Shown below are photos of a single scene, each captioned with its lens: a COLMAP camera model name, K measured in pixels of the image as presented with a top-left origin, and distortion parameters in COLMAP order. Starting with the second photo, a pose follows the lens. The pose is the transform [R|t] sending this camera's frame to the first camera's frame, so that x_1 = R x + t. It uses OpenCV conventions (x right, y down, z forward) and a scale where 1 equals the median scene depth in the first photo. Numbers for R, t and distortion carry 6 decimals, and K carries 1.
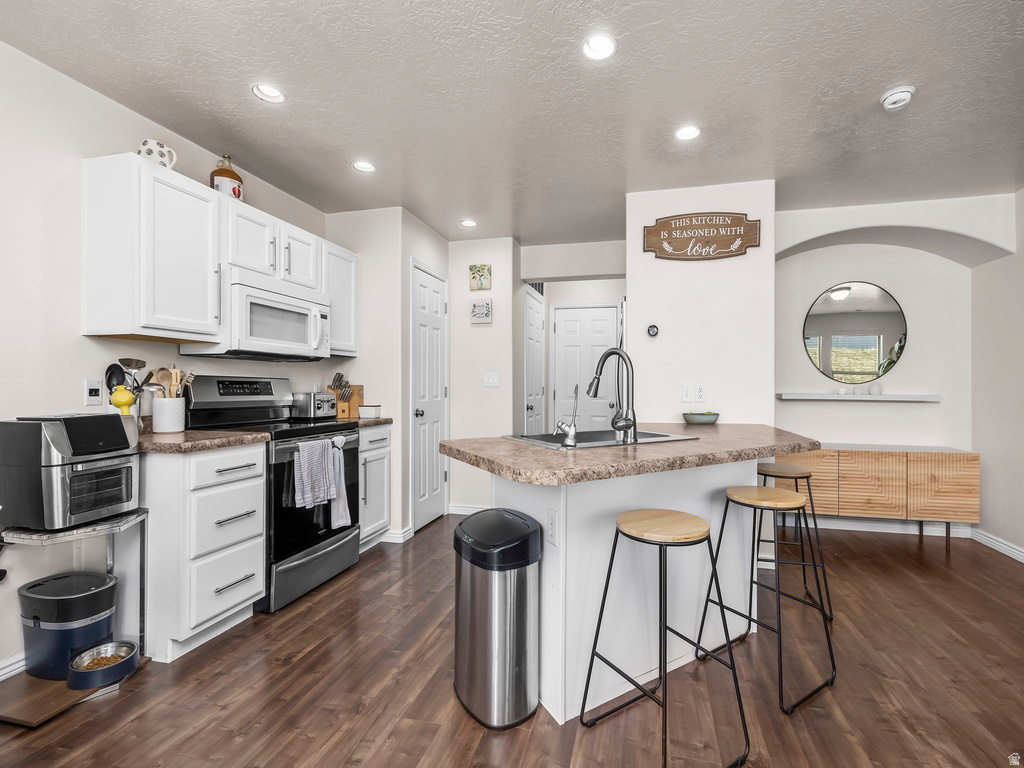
lens RADIAL K [[450.7, 0, 550.5], [0, 450.7, 384.9], [0, 0, 1]] dist [-0.000545, -0.000075]
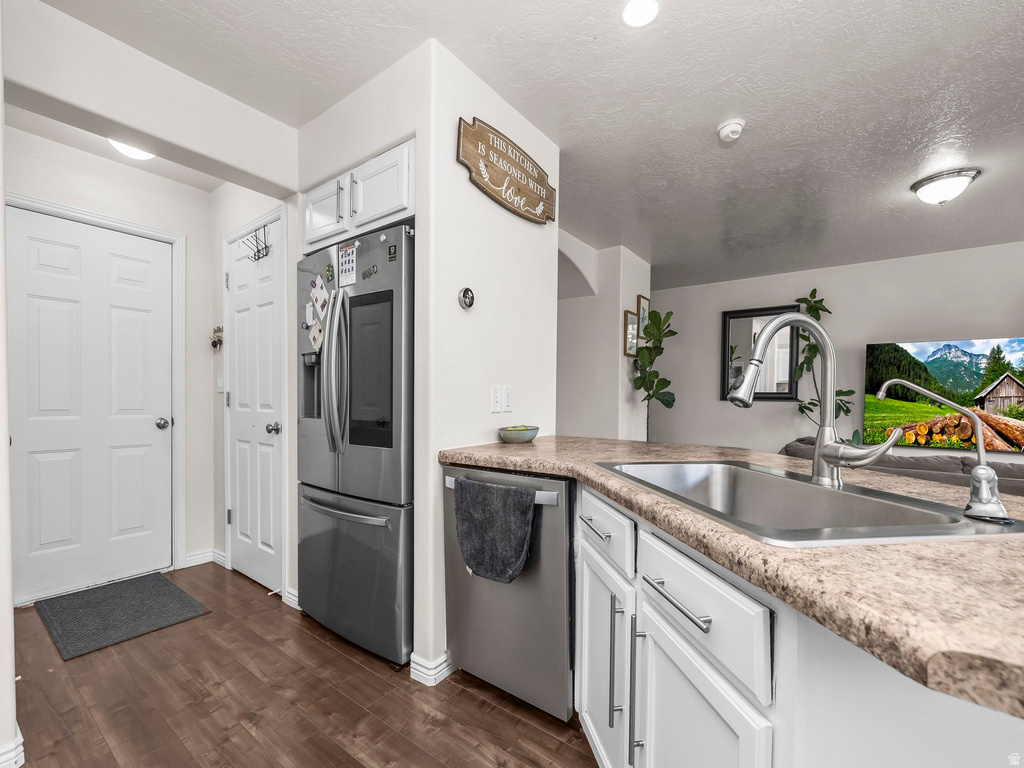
lens RADIAL K [[440.3, 0, 511.9], [0, 440.3, 406.0], [0, 0, 1]] dist [-0.000596, -0.000203]
pose [[0.414342, -0.018355, 0.909936, -0.307540], [-0.009306, 0.999659, 0.024403, 0.012047], [-0.910074, -0.018579, 0.414030, 0.720342]]
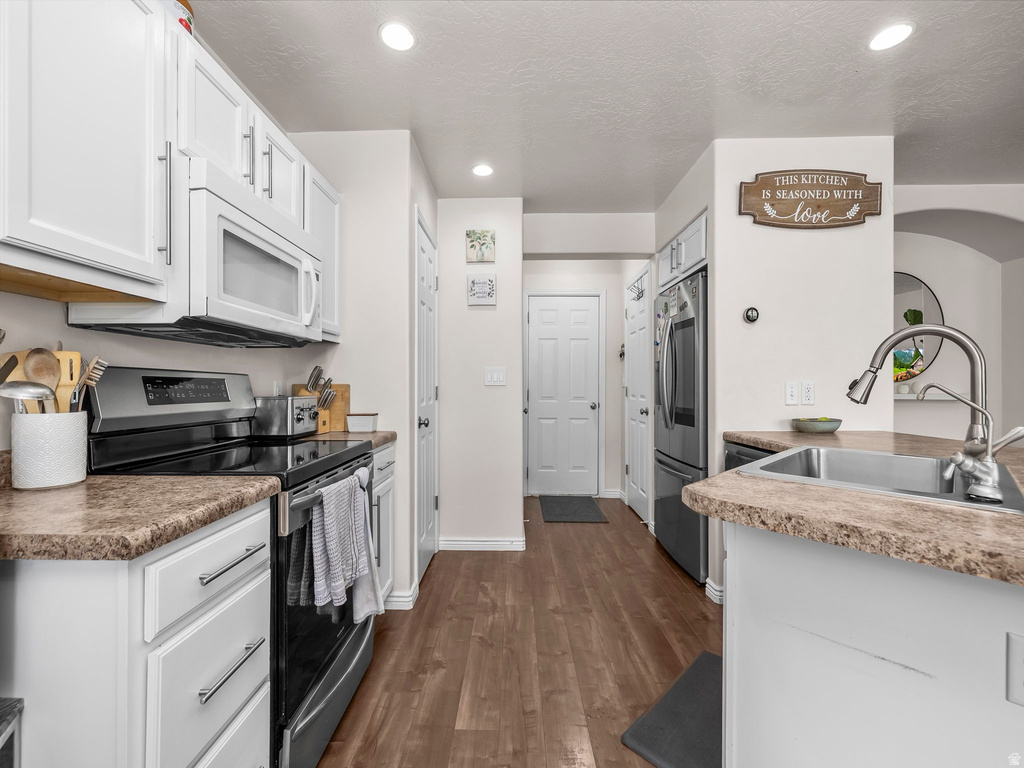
lens RADIAL K [[431.6, 0, 506.4], [0, 431.6, 383.6], [0, 0, 1]] dist [0.001294, 0.000259]
pose [[0.981965, -0.000690, 0.189061, -0.350548], [0.000547, 1.000000, 0.000808, -0.001080], [-0.189061, -0.000690, 0.981965, 0.350422]]
